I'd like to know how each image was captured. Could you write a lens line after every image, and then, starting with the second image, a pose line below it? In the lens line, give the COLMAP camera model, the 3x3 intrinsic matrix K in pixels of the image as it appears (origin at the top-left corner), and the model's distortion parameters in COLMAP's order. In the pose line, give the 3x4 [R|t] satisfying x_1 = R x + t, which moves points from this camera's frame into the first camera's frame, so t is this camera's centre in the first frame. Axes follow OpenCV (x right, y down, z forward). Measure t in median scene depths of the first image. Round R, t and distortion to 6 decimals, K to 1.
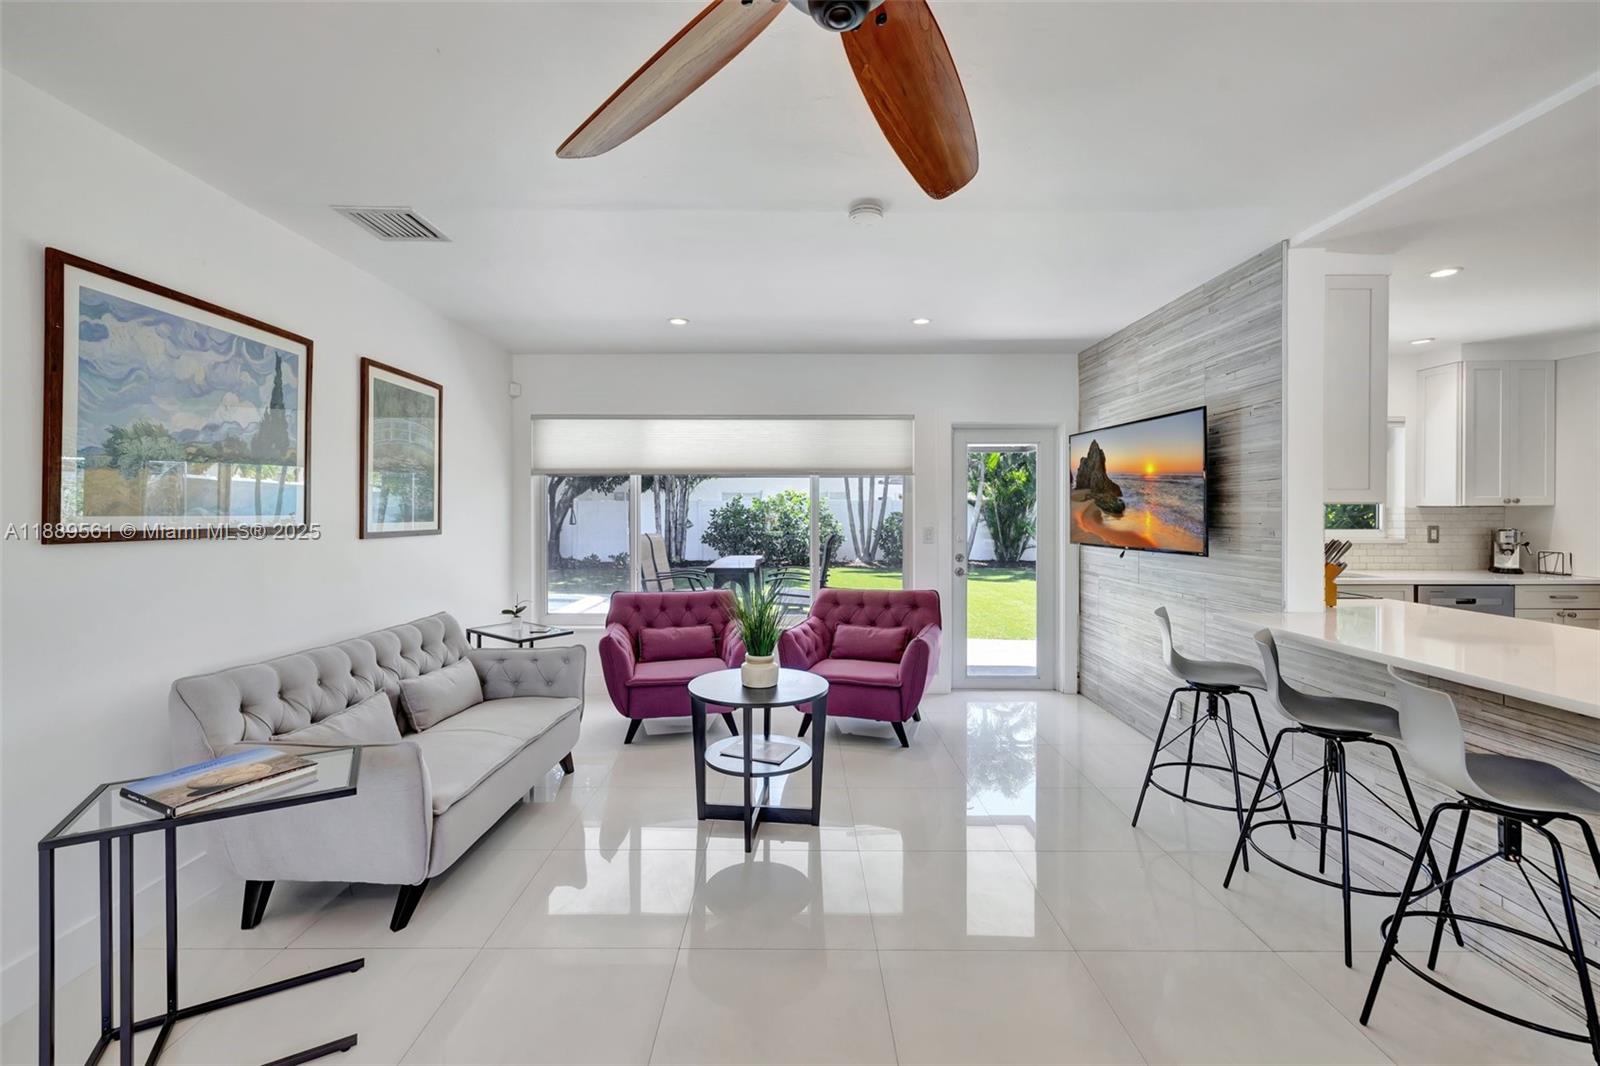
lens RADIAL K [[673.1, 0, 796.6], [0, 673.1, 514.4], [0, 0, 1]] dist [0.001952, 0.000592]
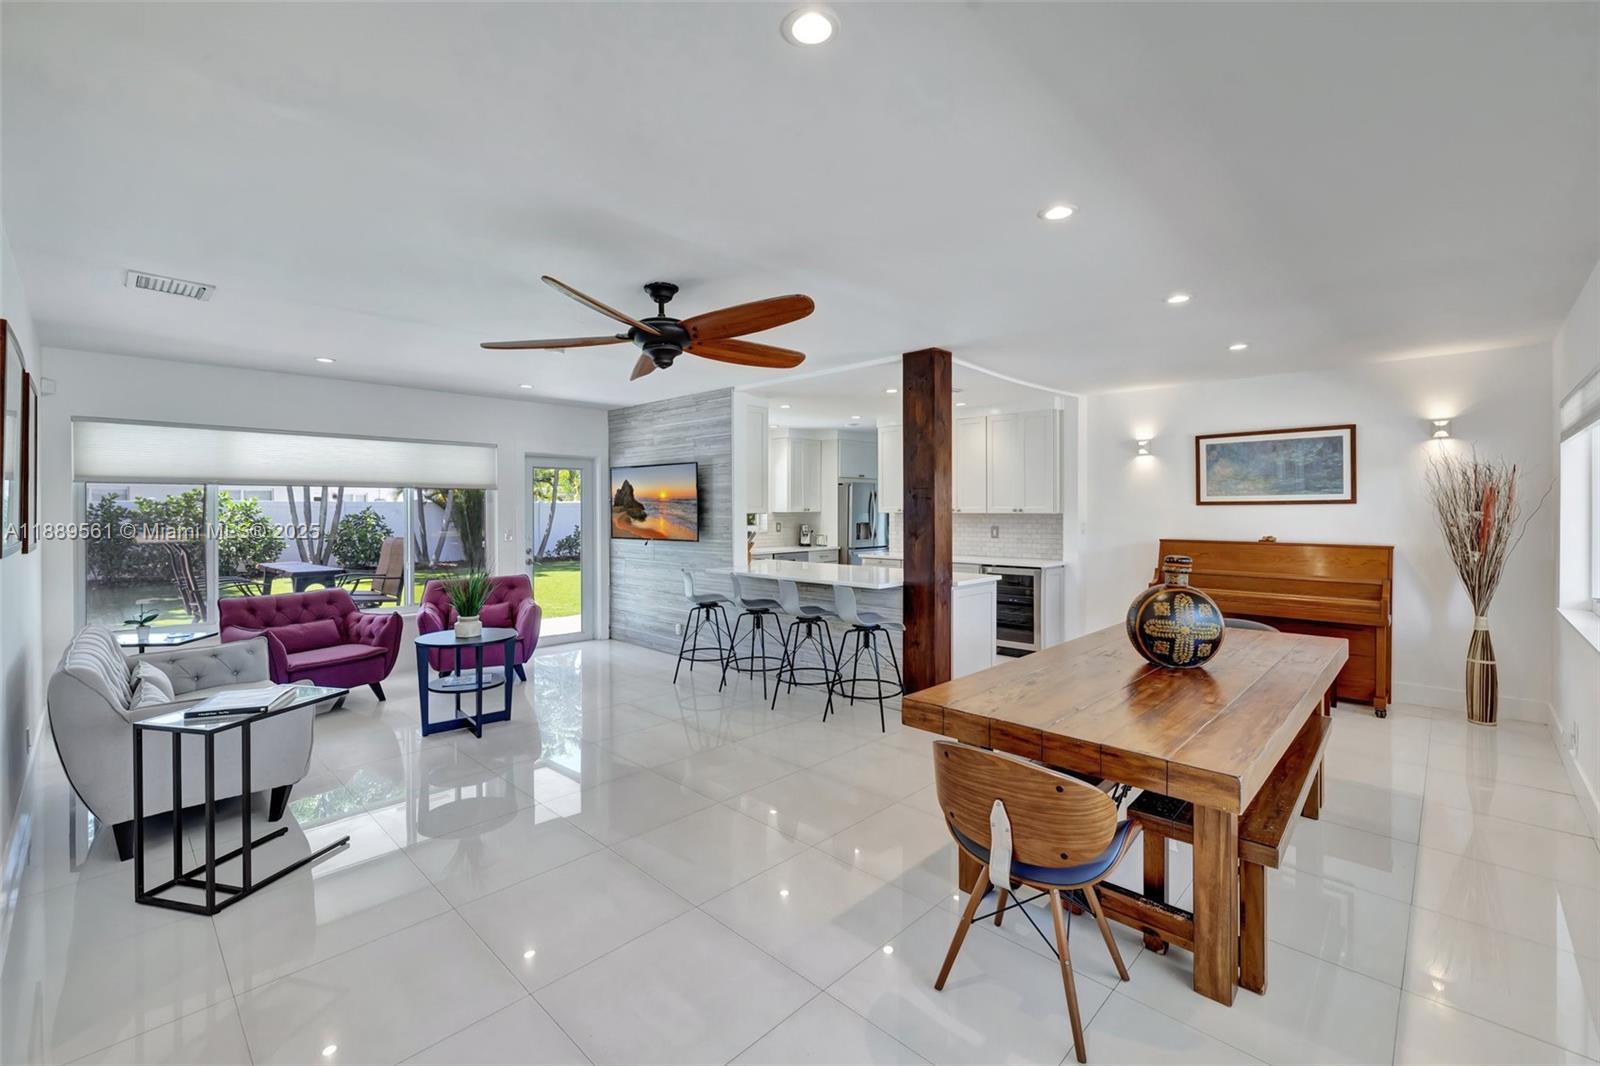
lens RADIAL K [[673.1, 0, 796.6], [0, 673.1, 514.4], [0, 0, 1]] dist [0.001952, 0.000592]
pose [[0.694702, -0.006437, 0.719269, -0.457565], [0.006039, 0.999977, 0.003116, -0.014615], [-0.719272, 0.002179, 0.694725, -0.420117]]
